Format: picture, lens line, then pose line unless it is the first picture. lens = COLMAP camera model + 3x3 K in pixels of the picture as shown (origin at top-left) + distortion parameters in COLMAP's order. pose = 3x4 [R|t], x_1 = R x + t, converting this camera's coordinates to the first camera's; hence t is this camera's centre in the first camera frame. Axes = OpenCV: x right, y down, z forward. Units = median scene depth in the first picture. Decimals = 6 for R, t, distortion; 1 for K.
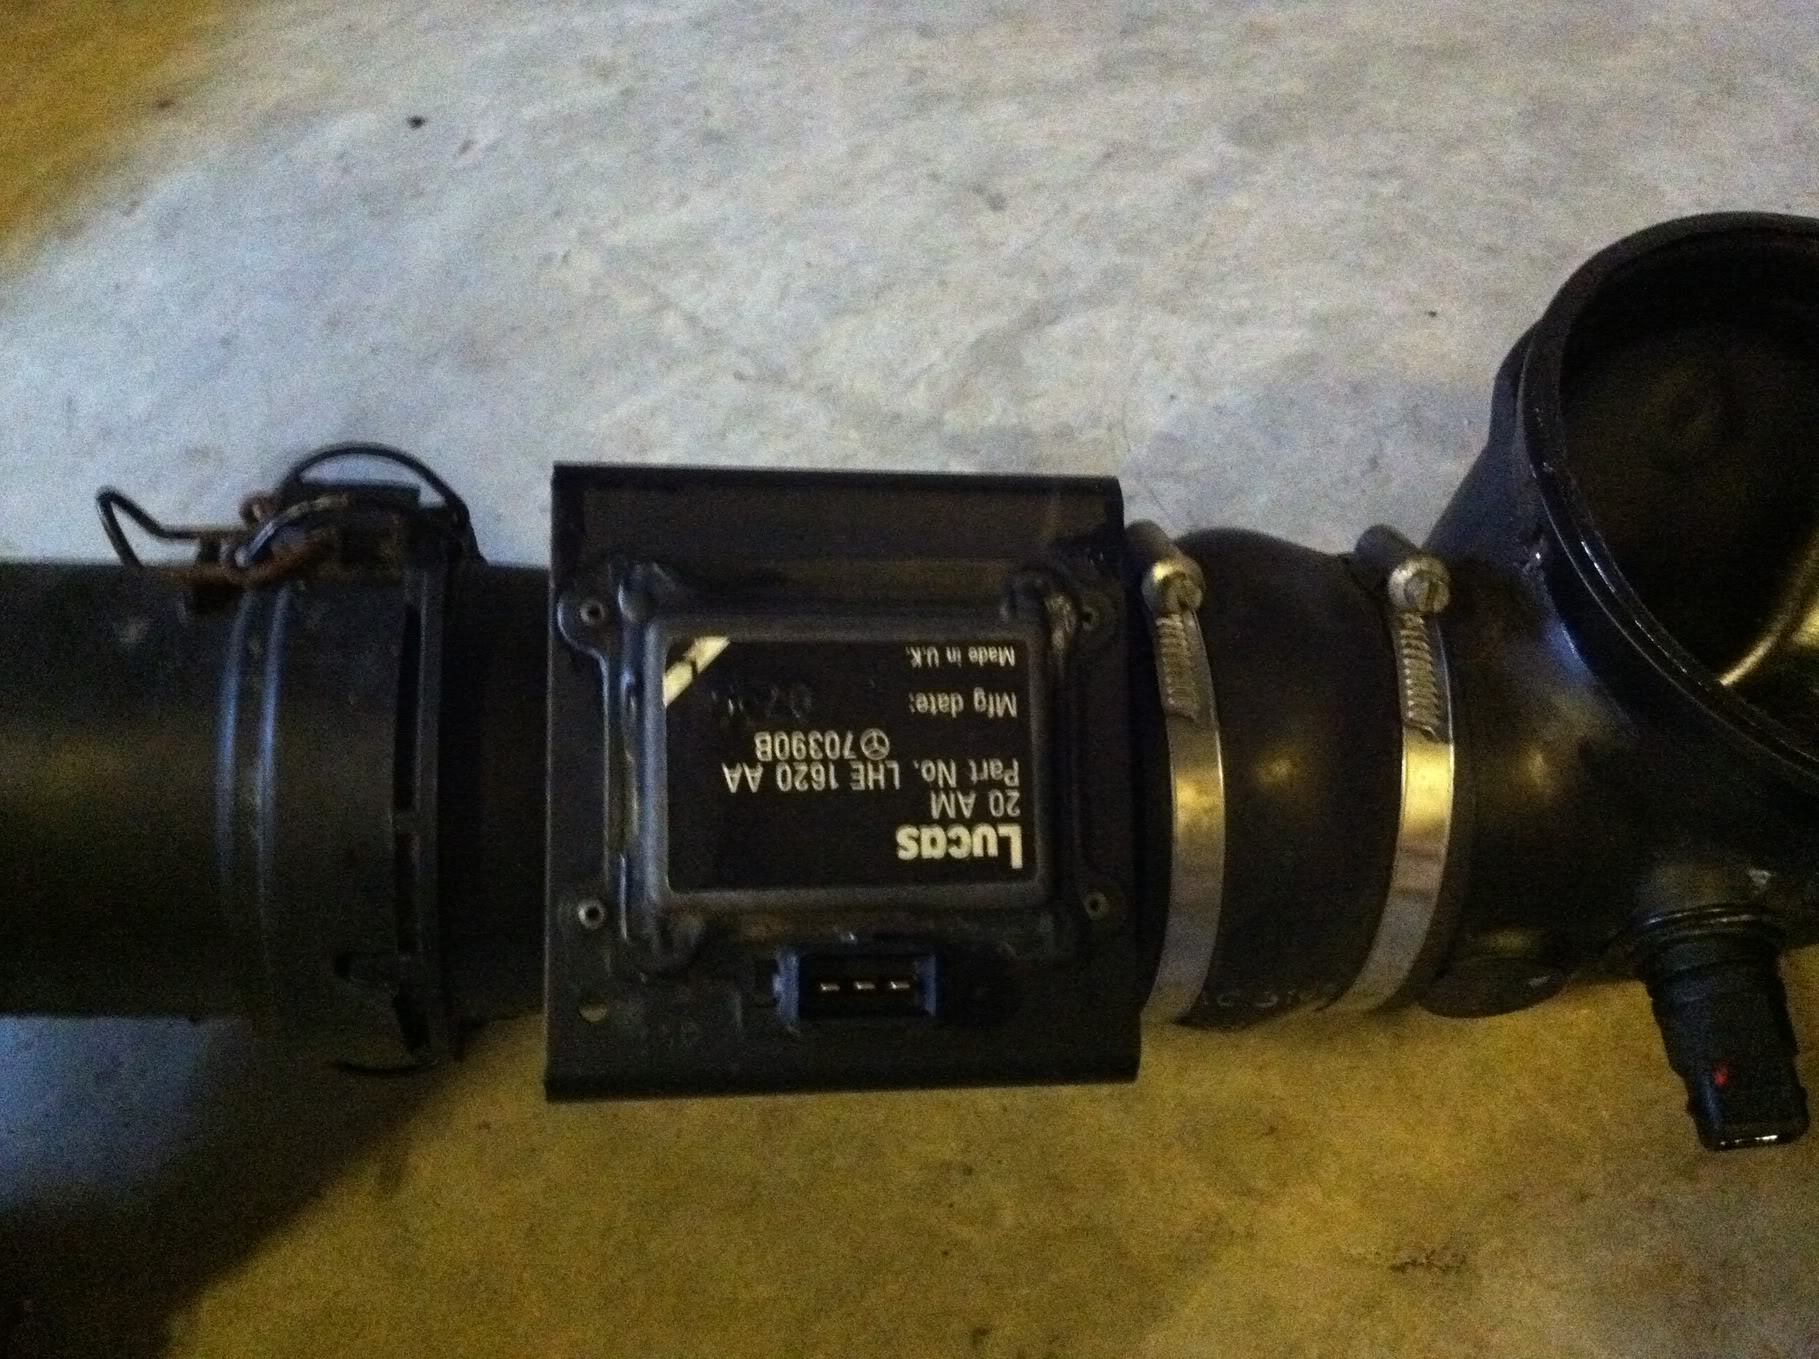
lens RADIAL K [[1741.2, 0, 916.4], [0, 1741.2, 684.4], [0, 0, 1]] dist [0.087992, -0.277448]
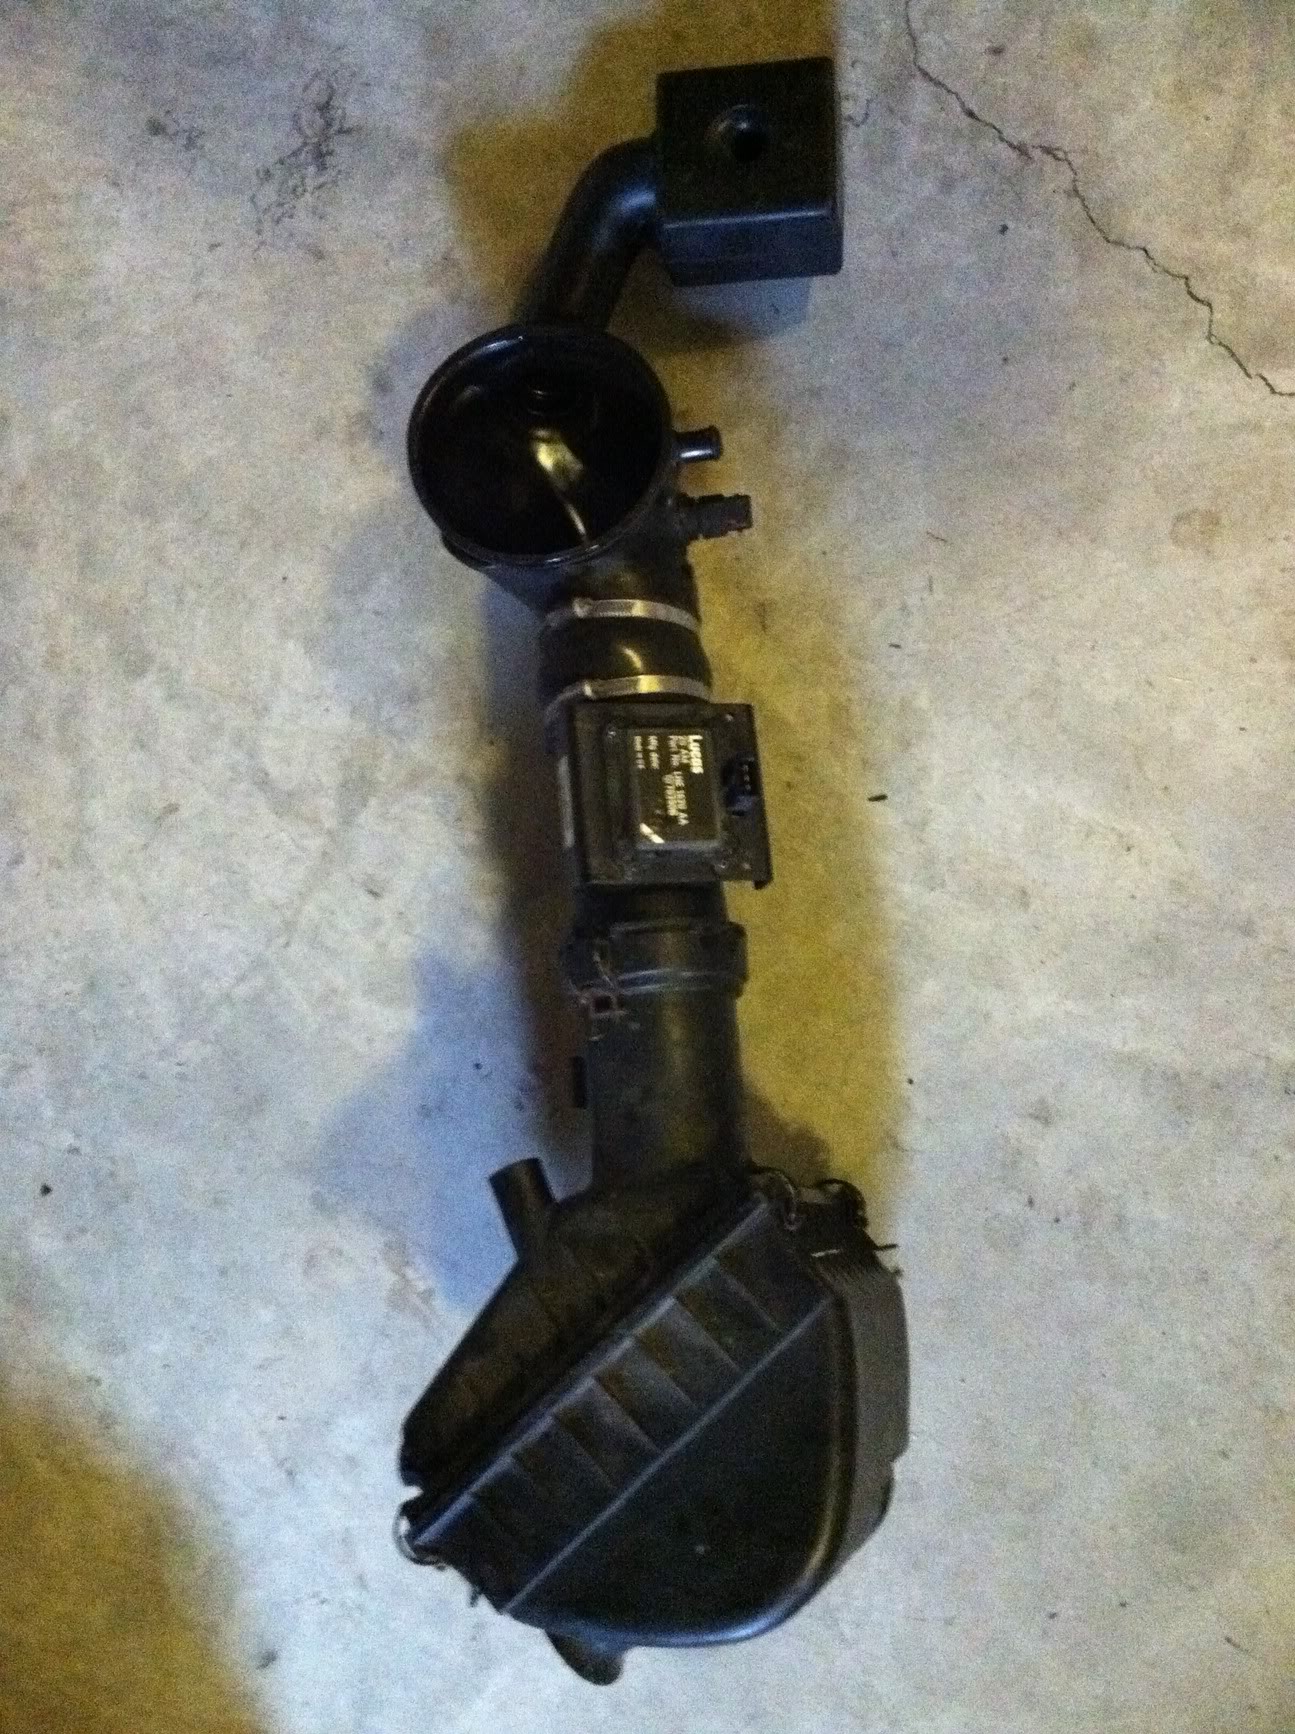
lens RADIAL K [[1654.0, 0, 647.5], [0, 1654.0, 867.0], [0, 0, 1]] dist [0.073233, -0.208167]
pose [[-0.042447, -0.993898, 0.101804, -0.216495], [0.915649, 0.002068, 0.401973, -0.538464], [-0.399731, 0.110280, 0.909975, -0.762025]]
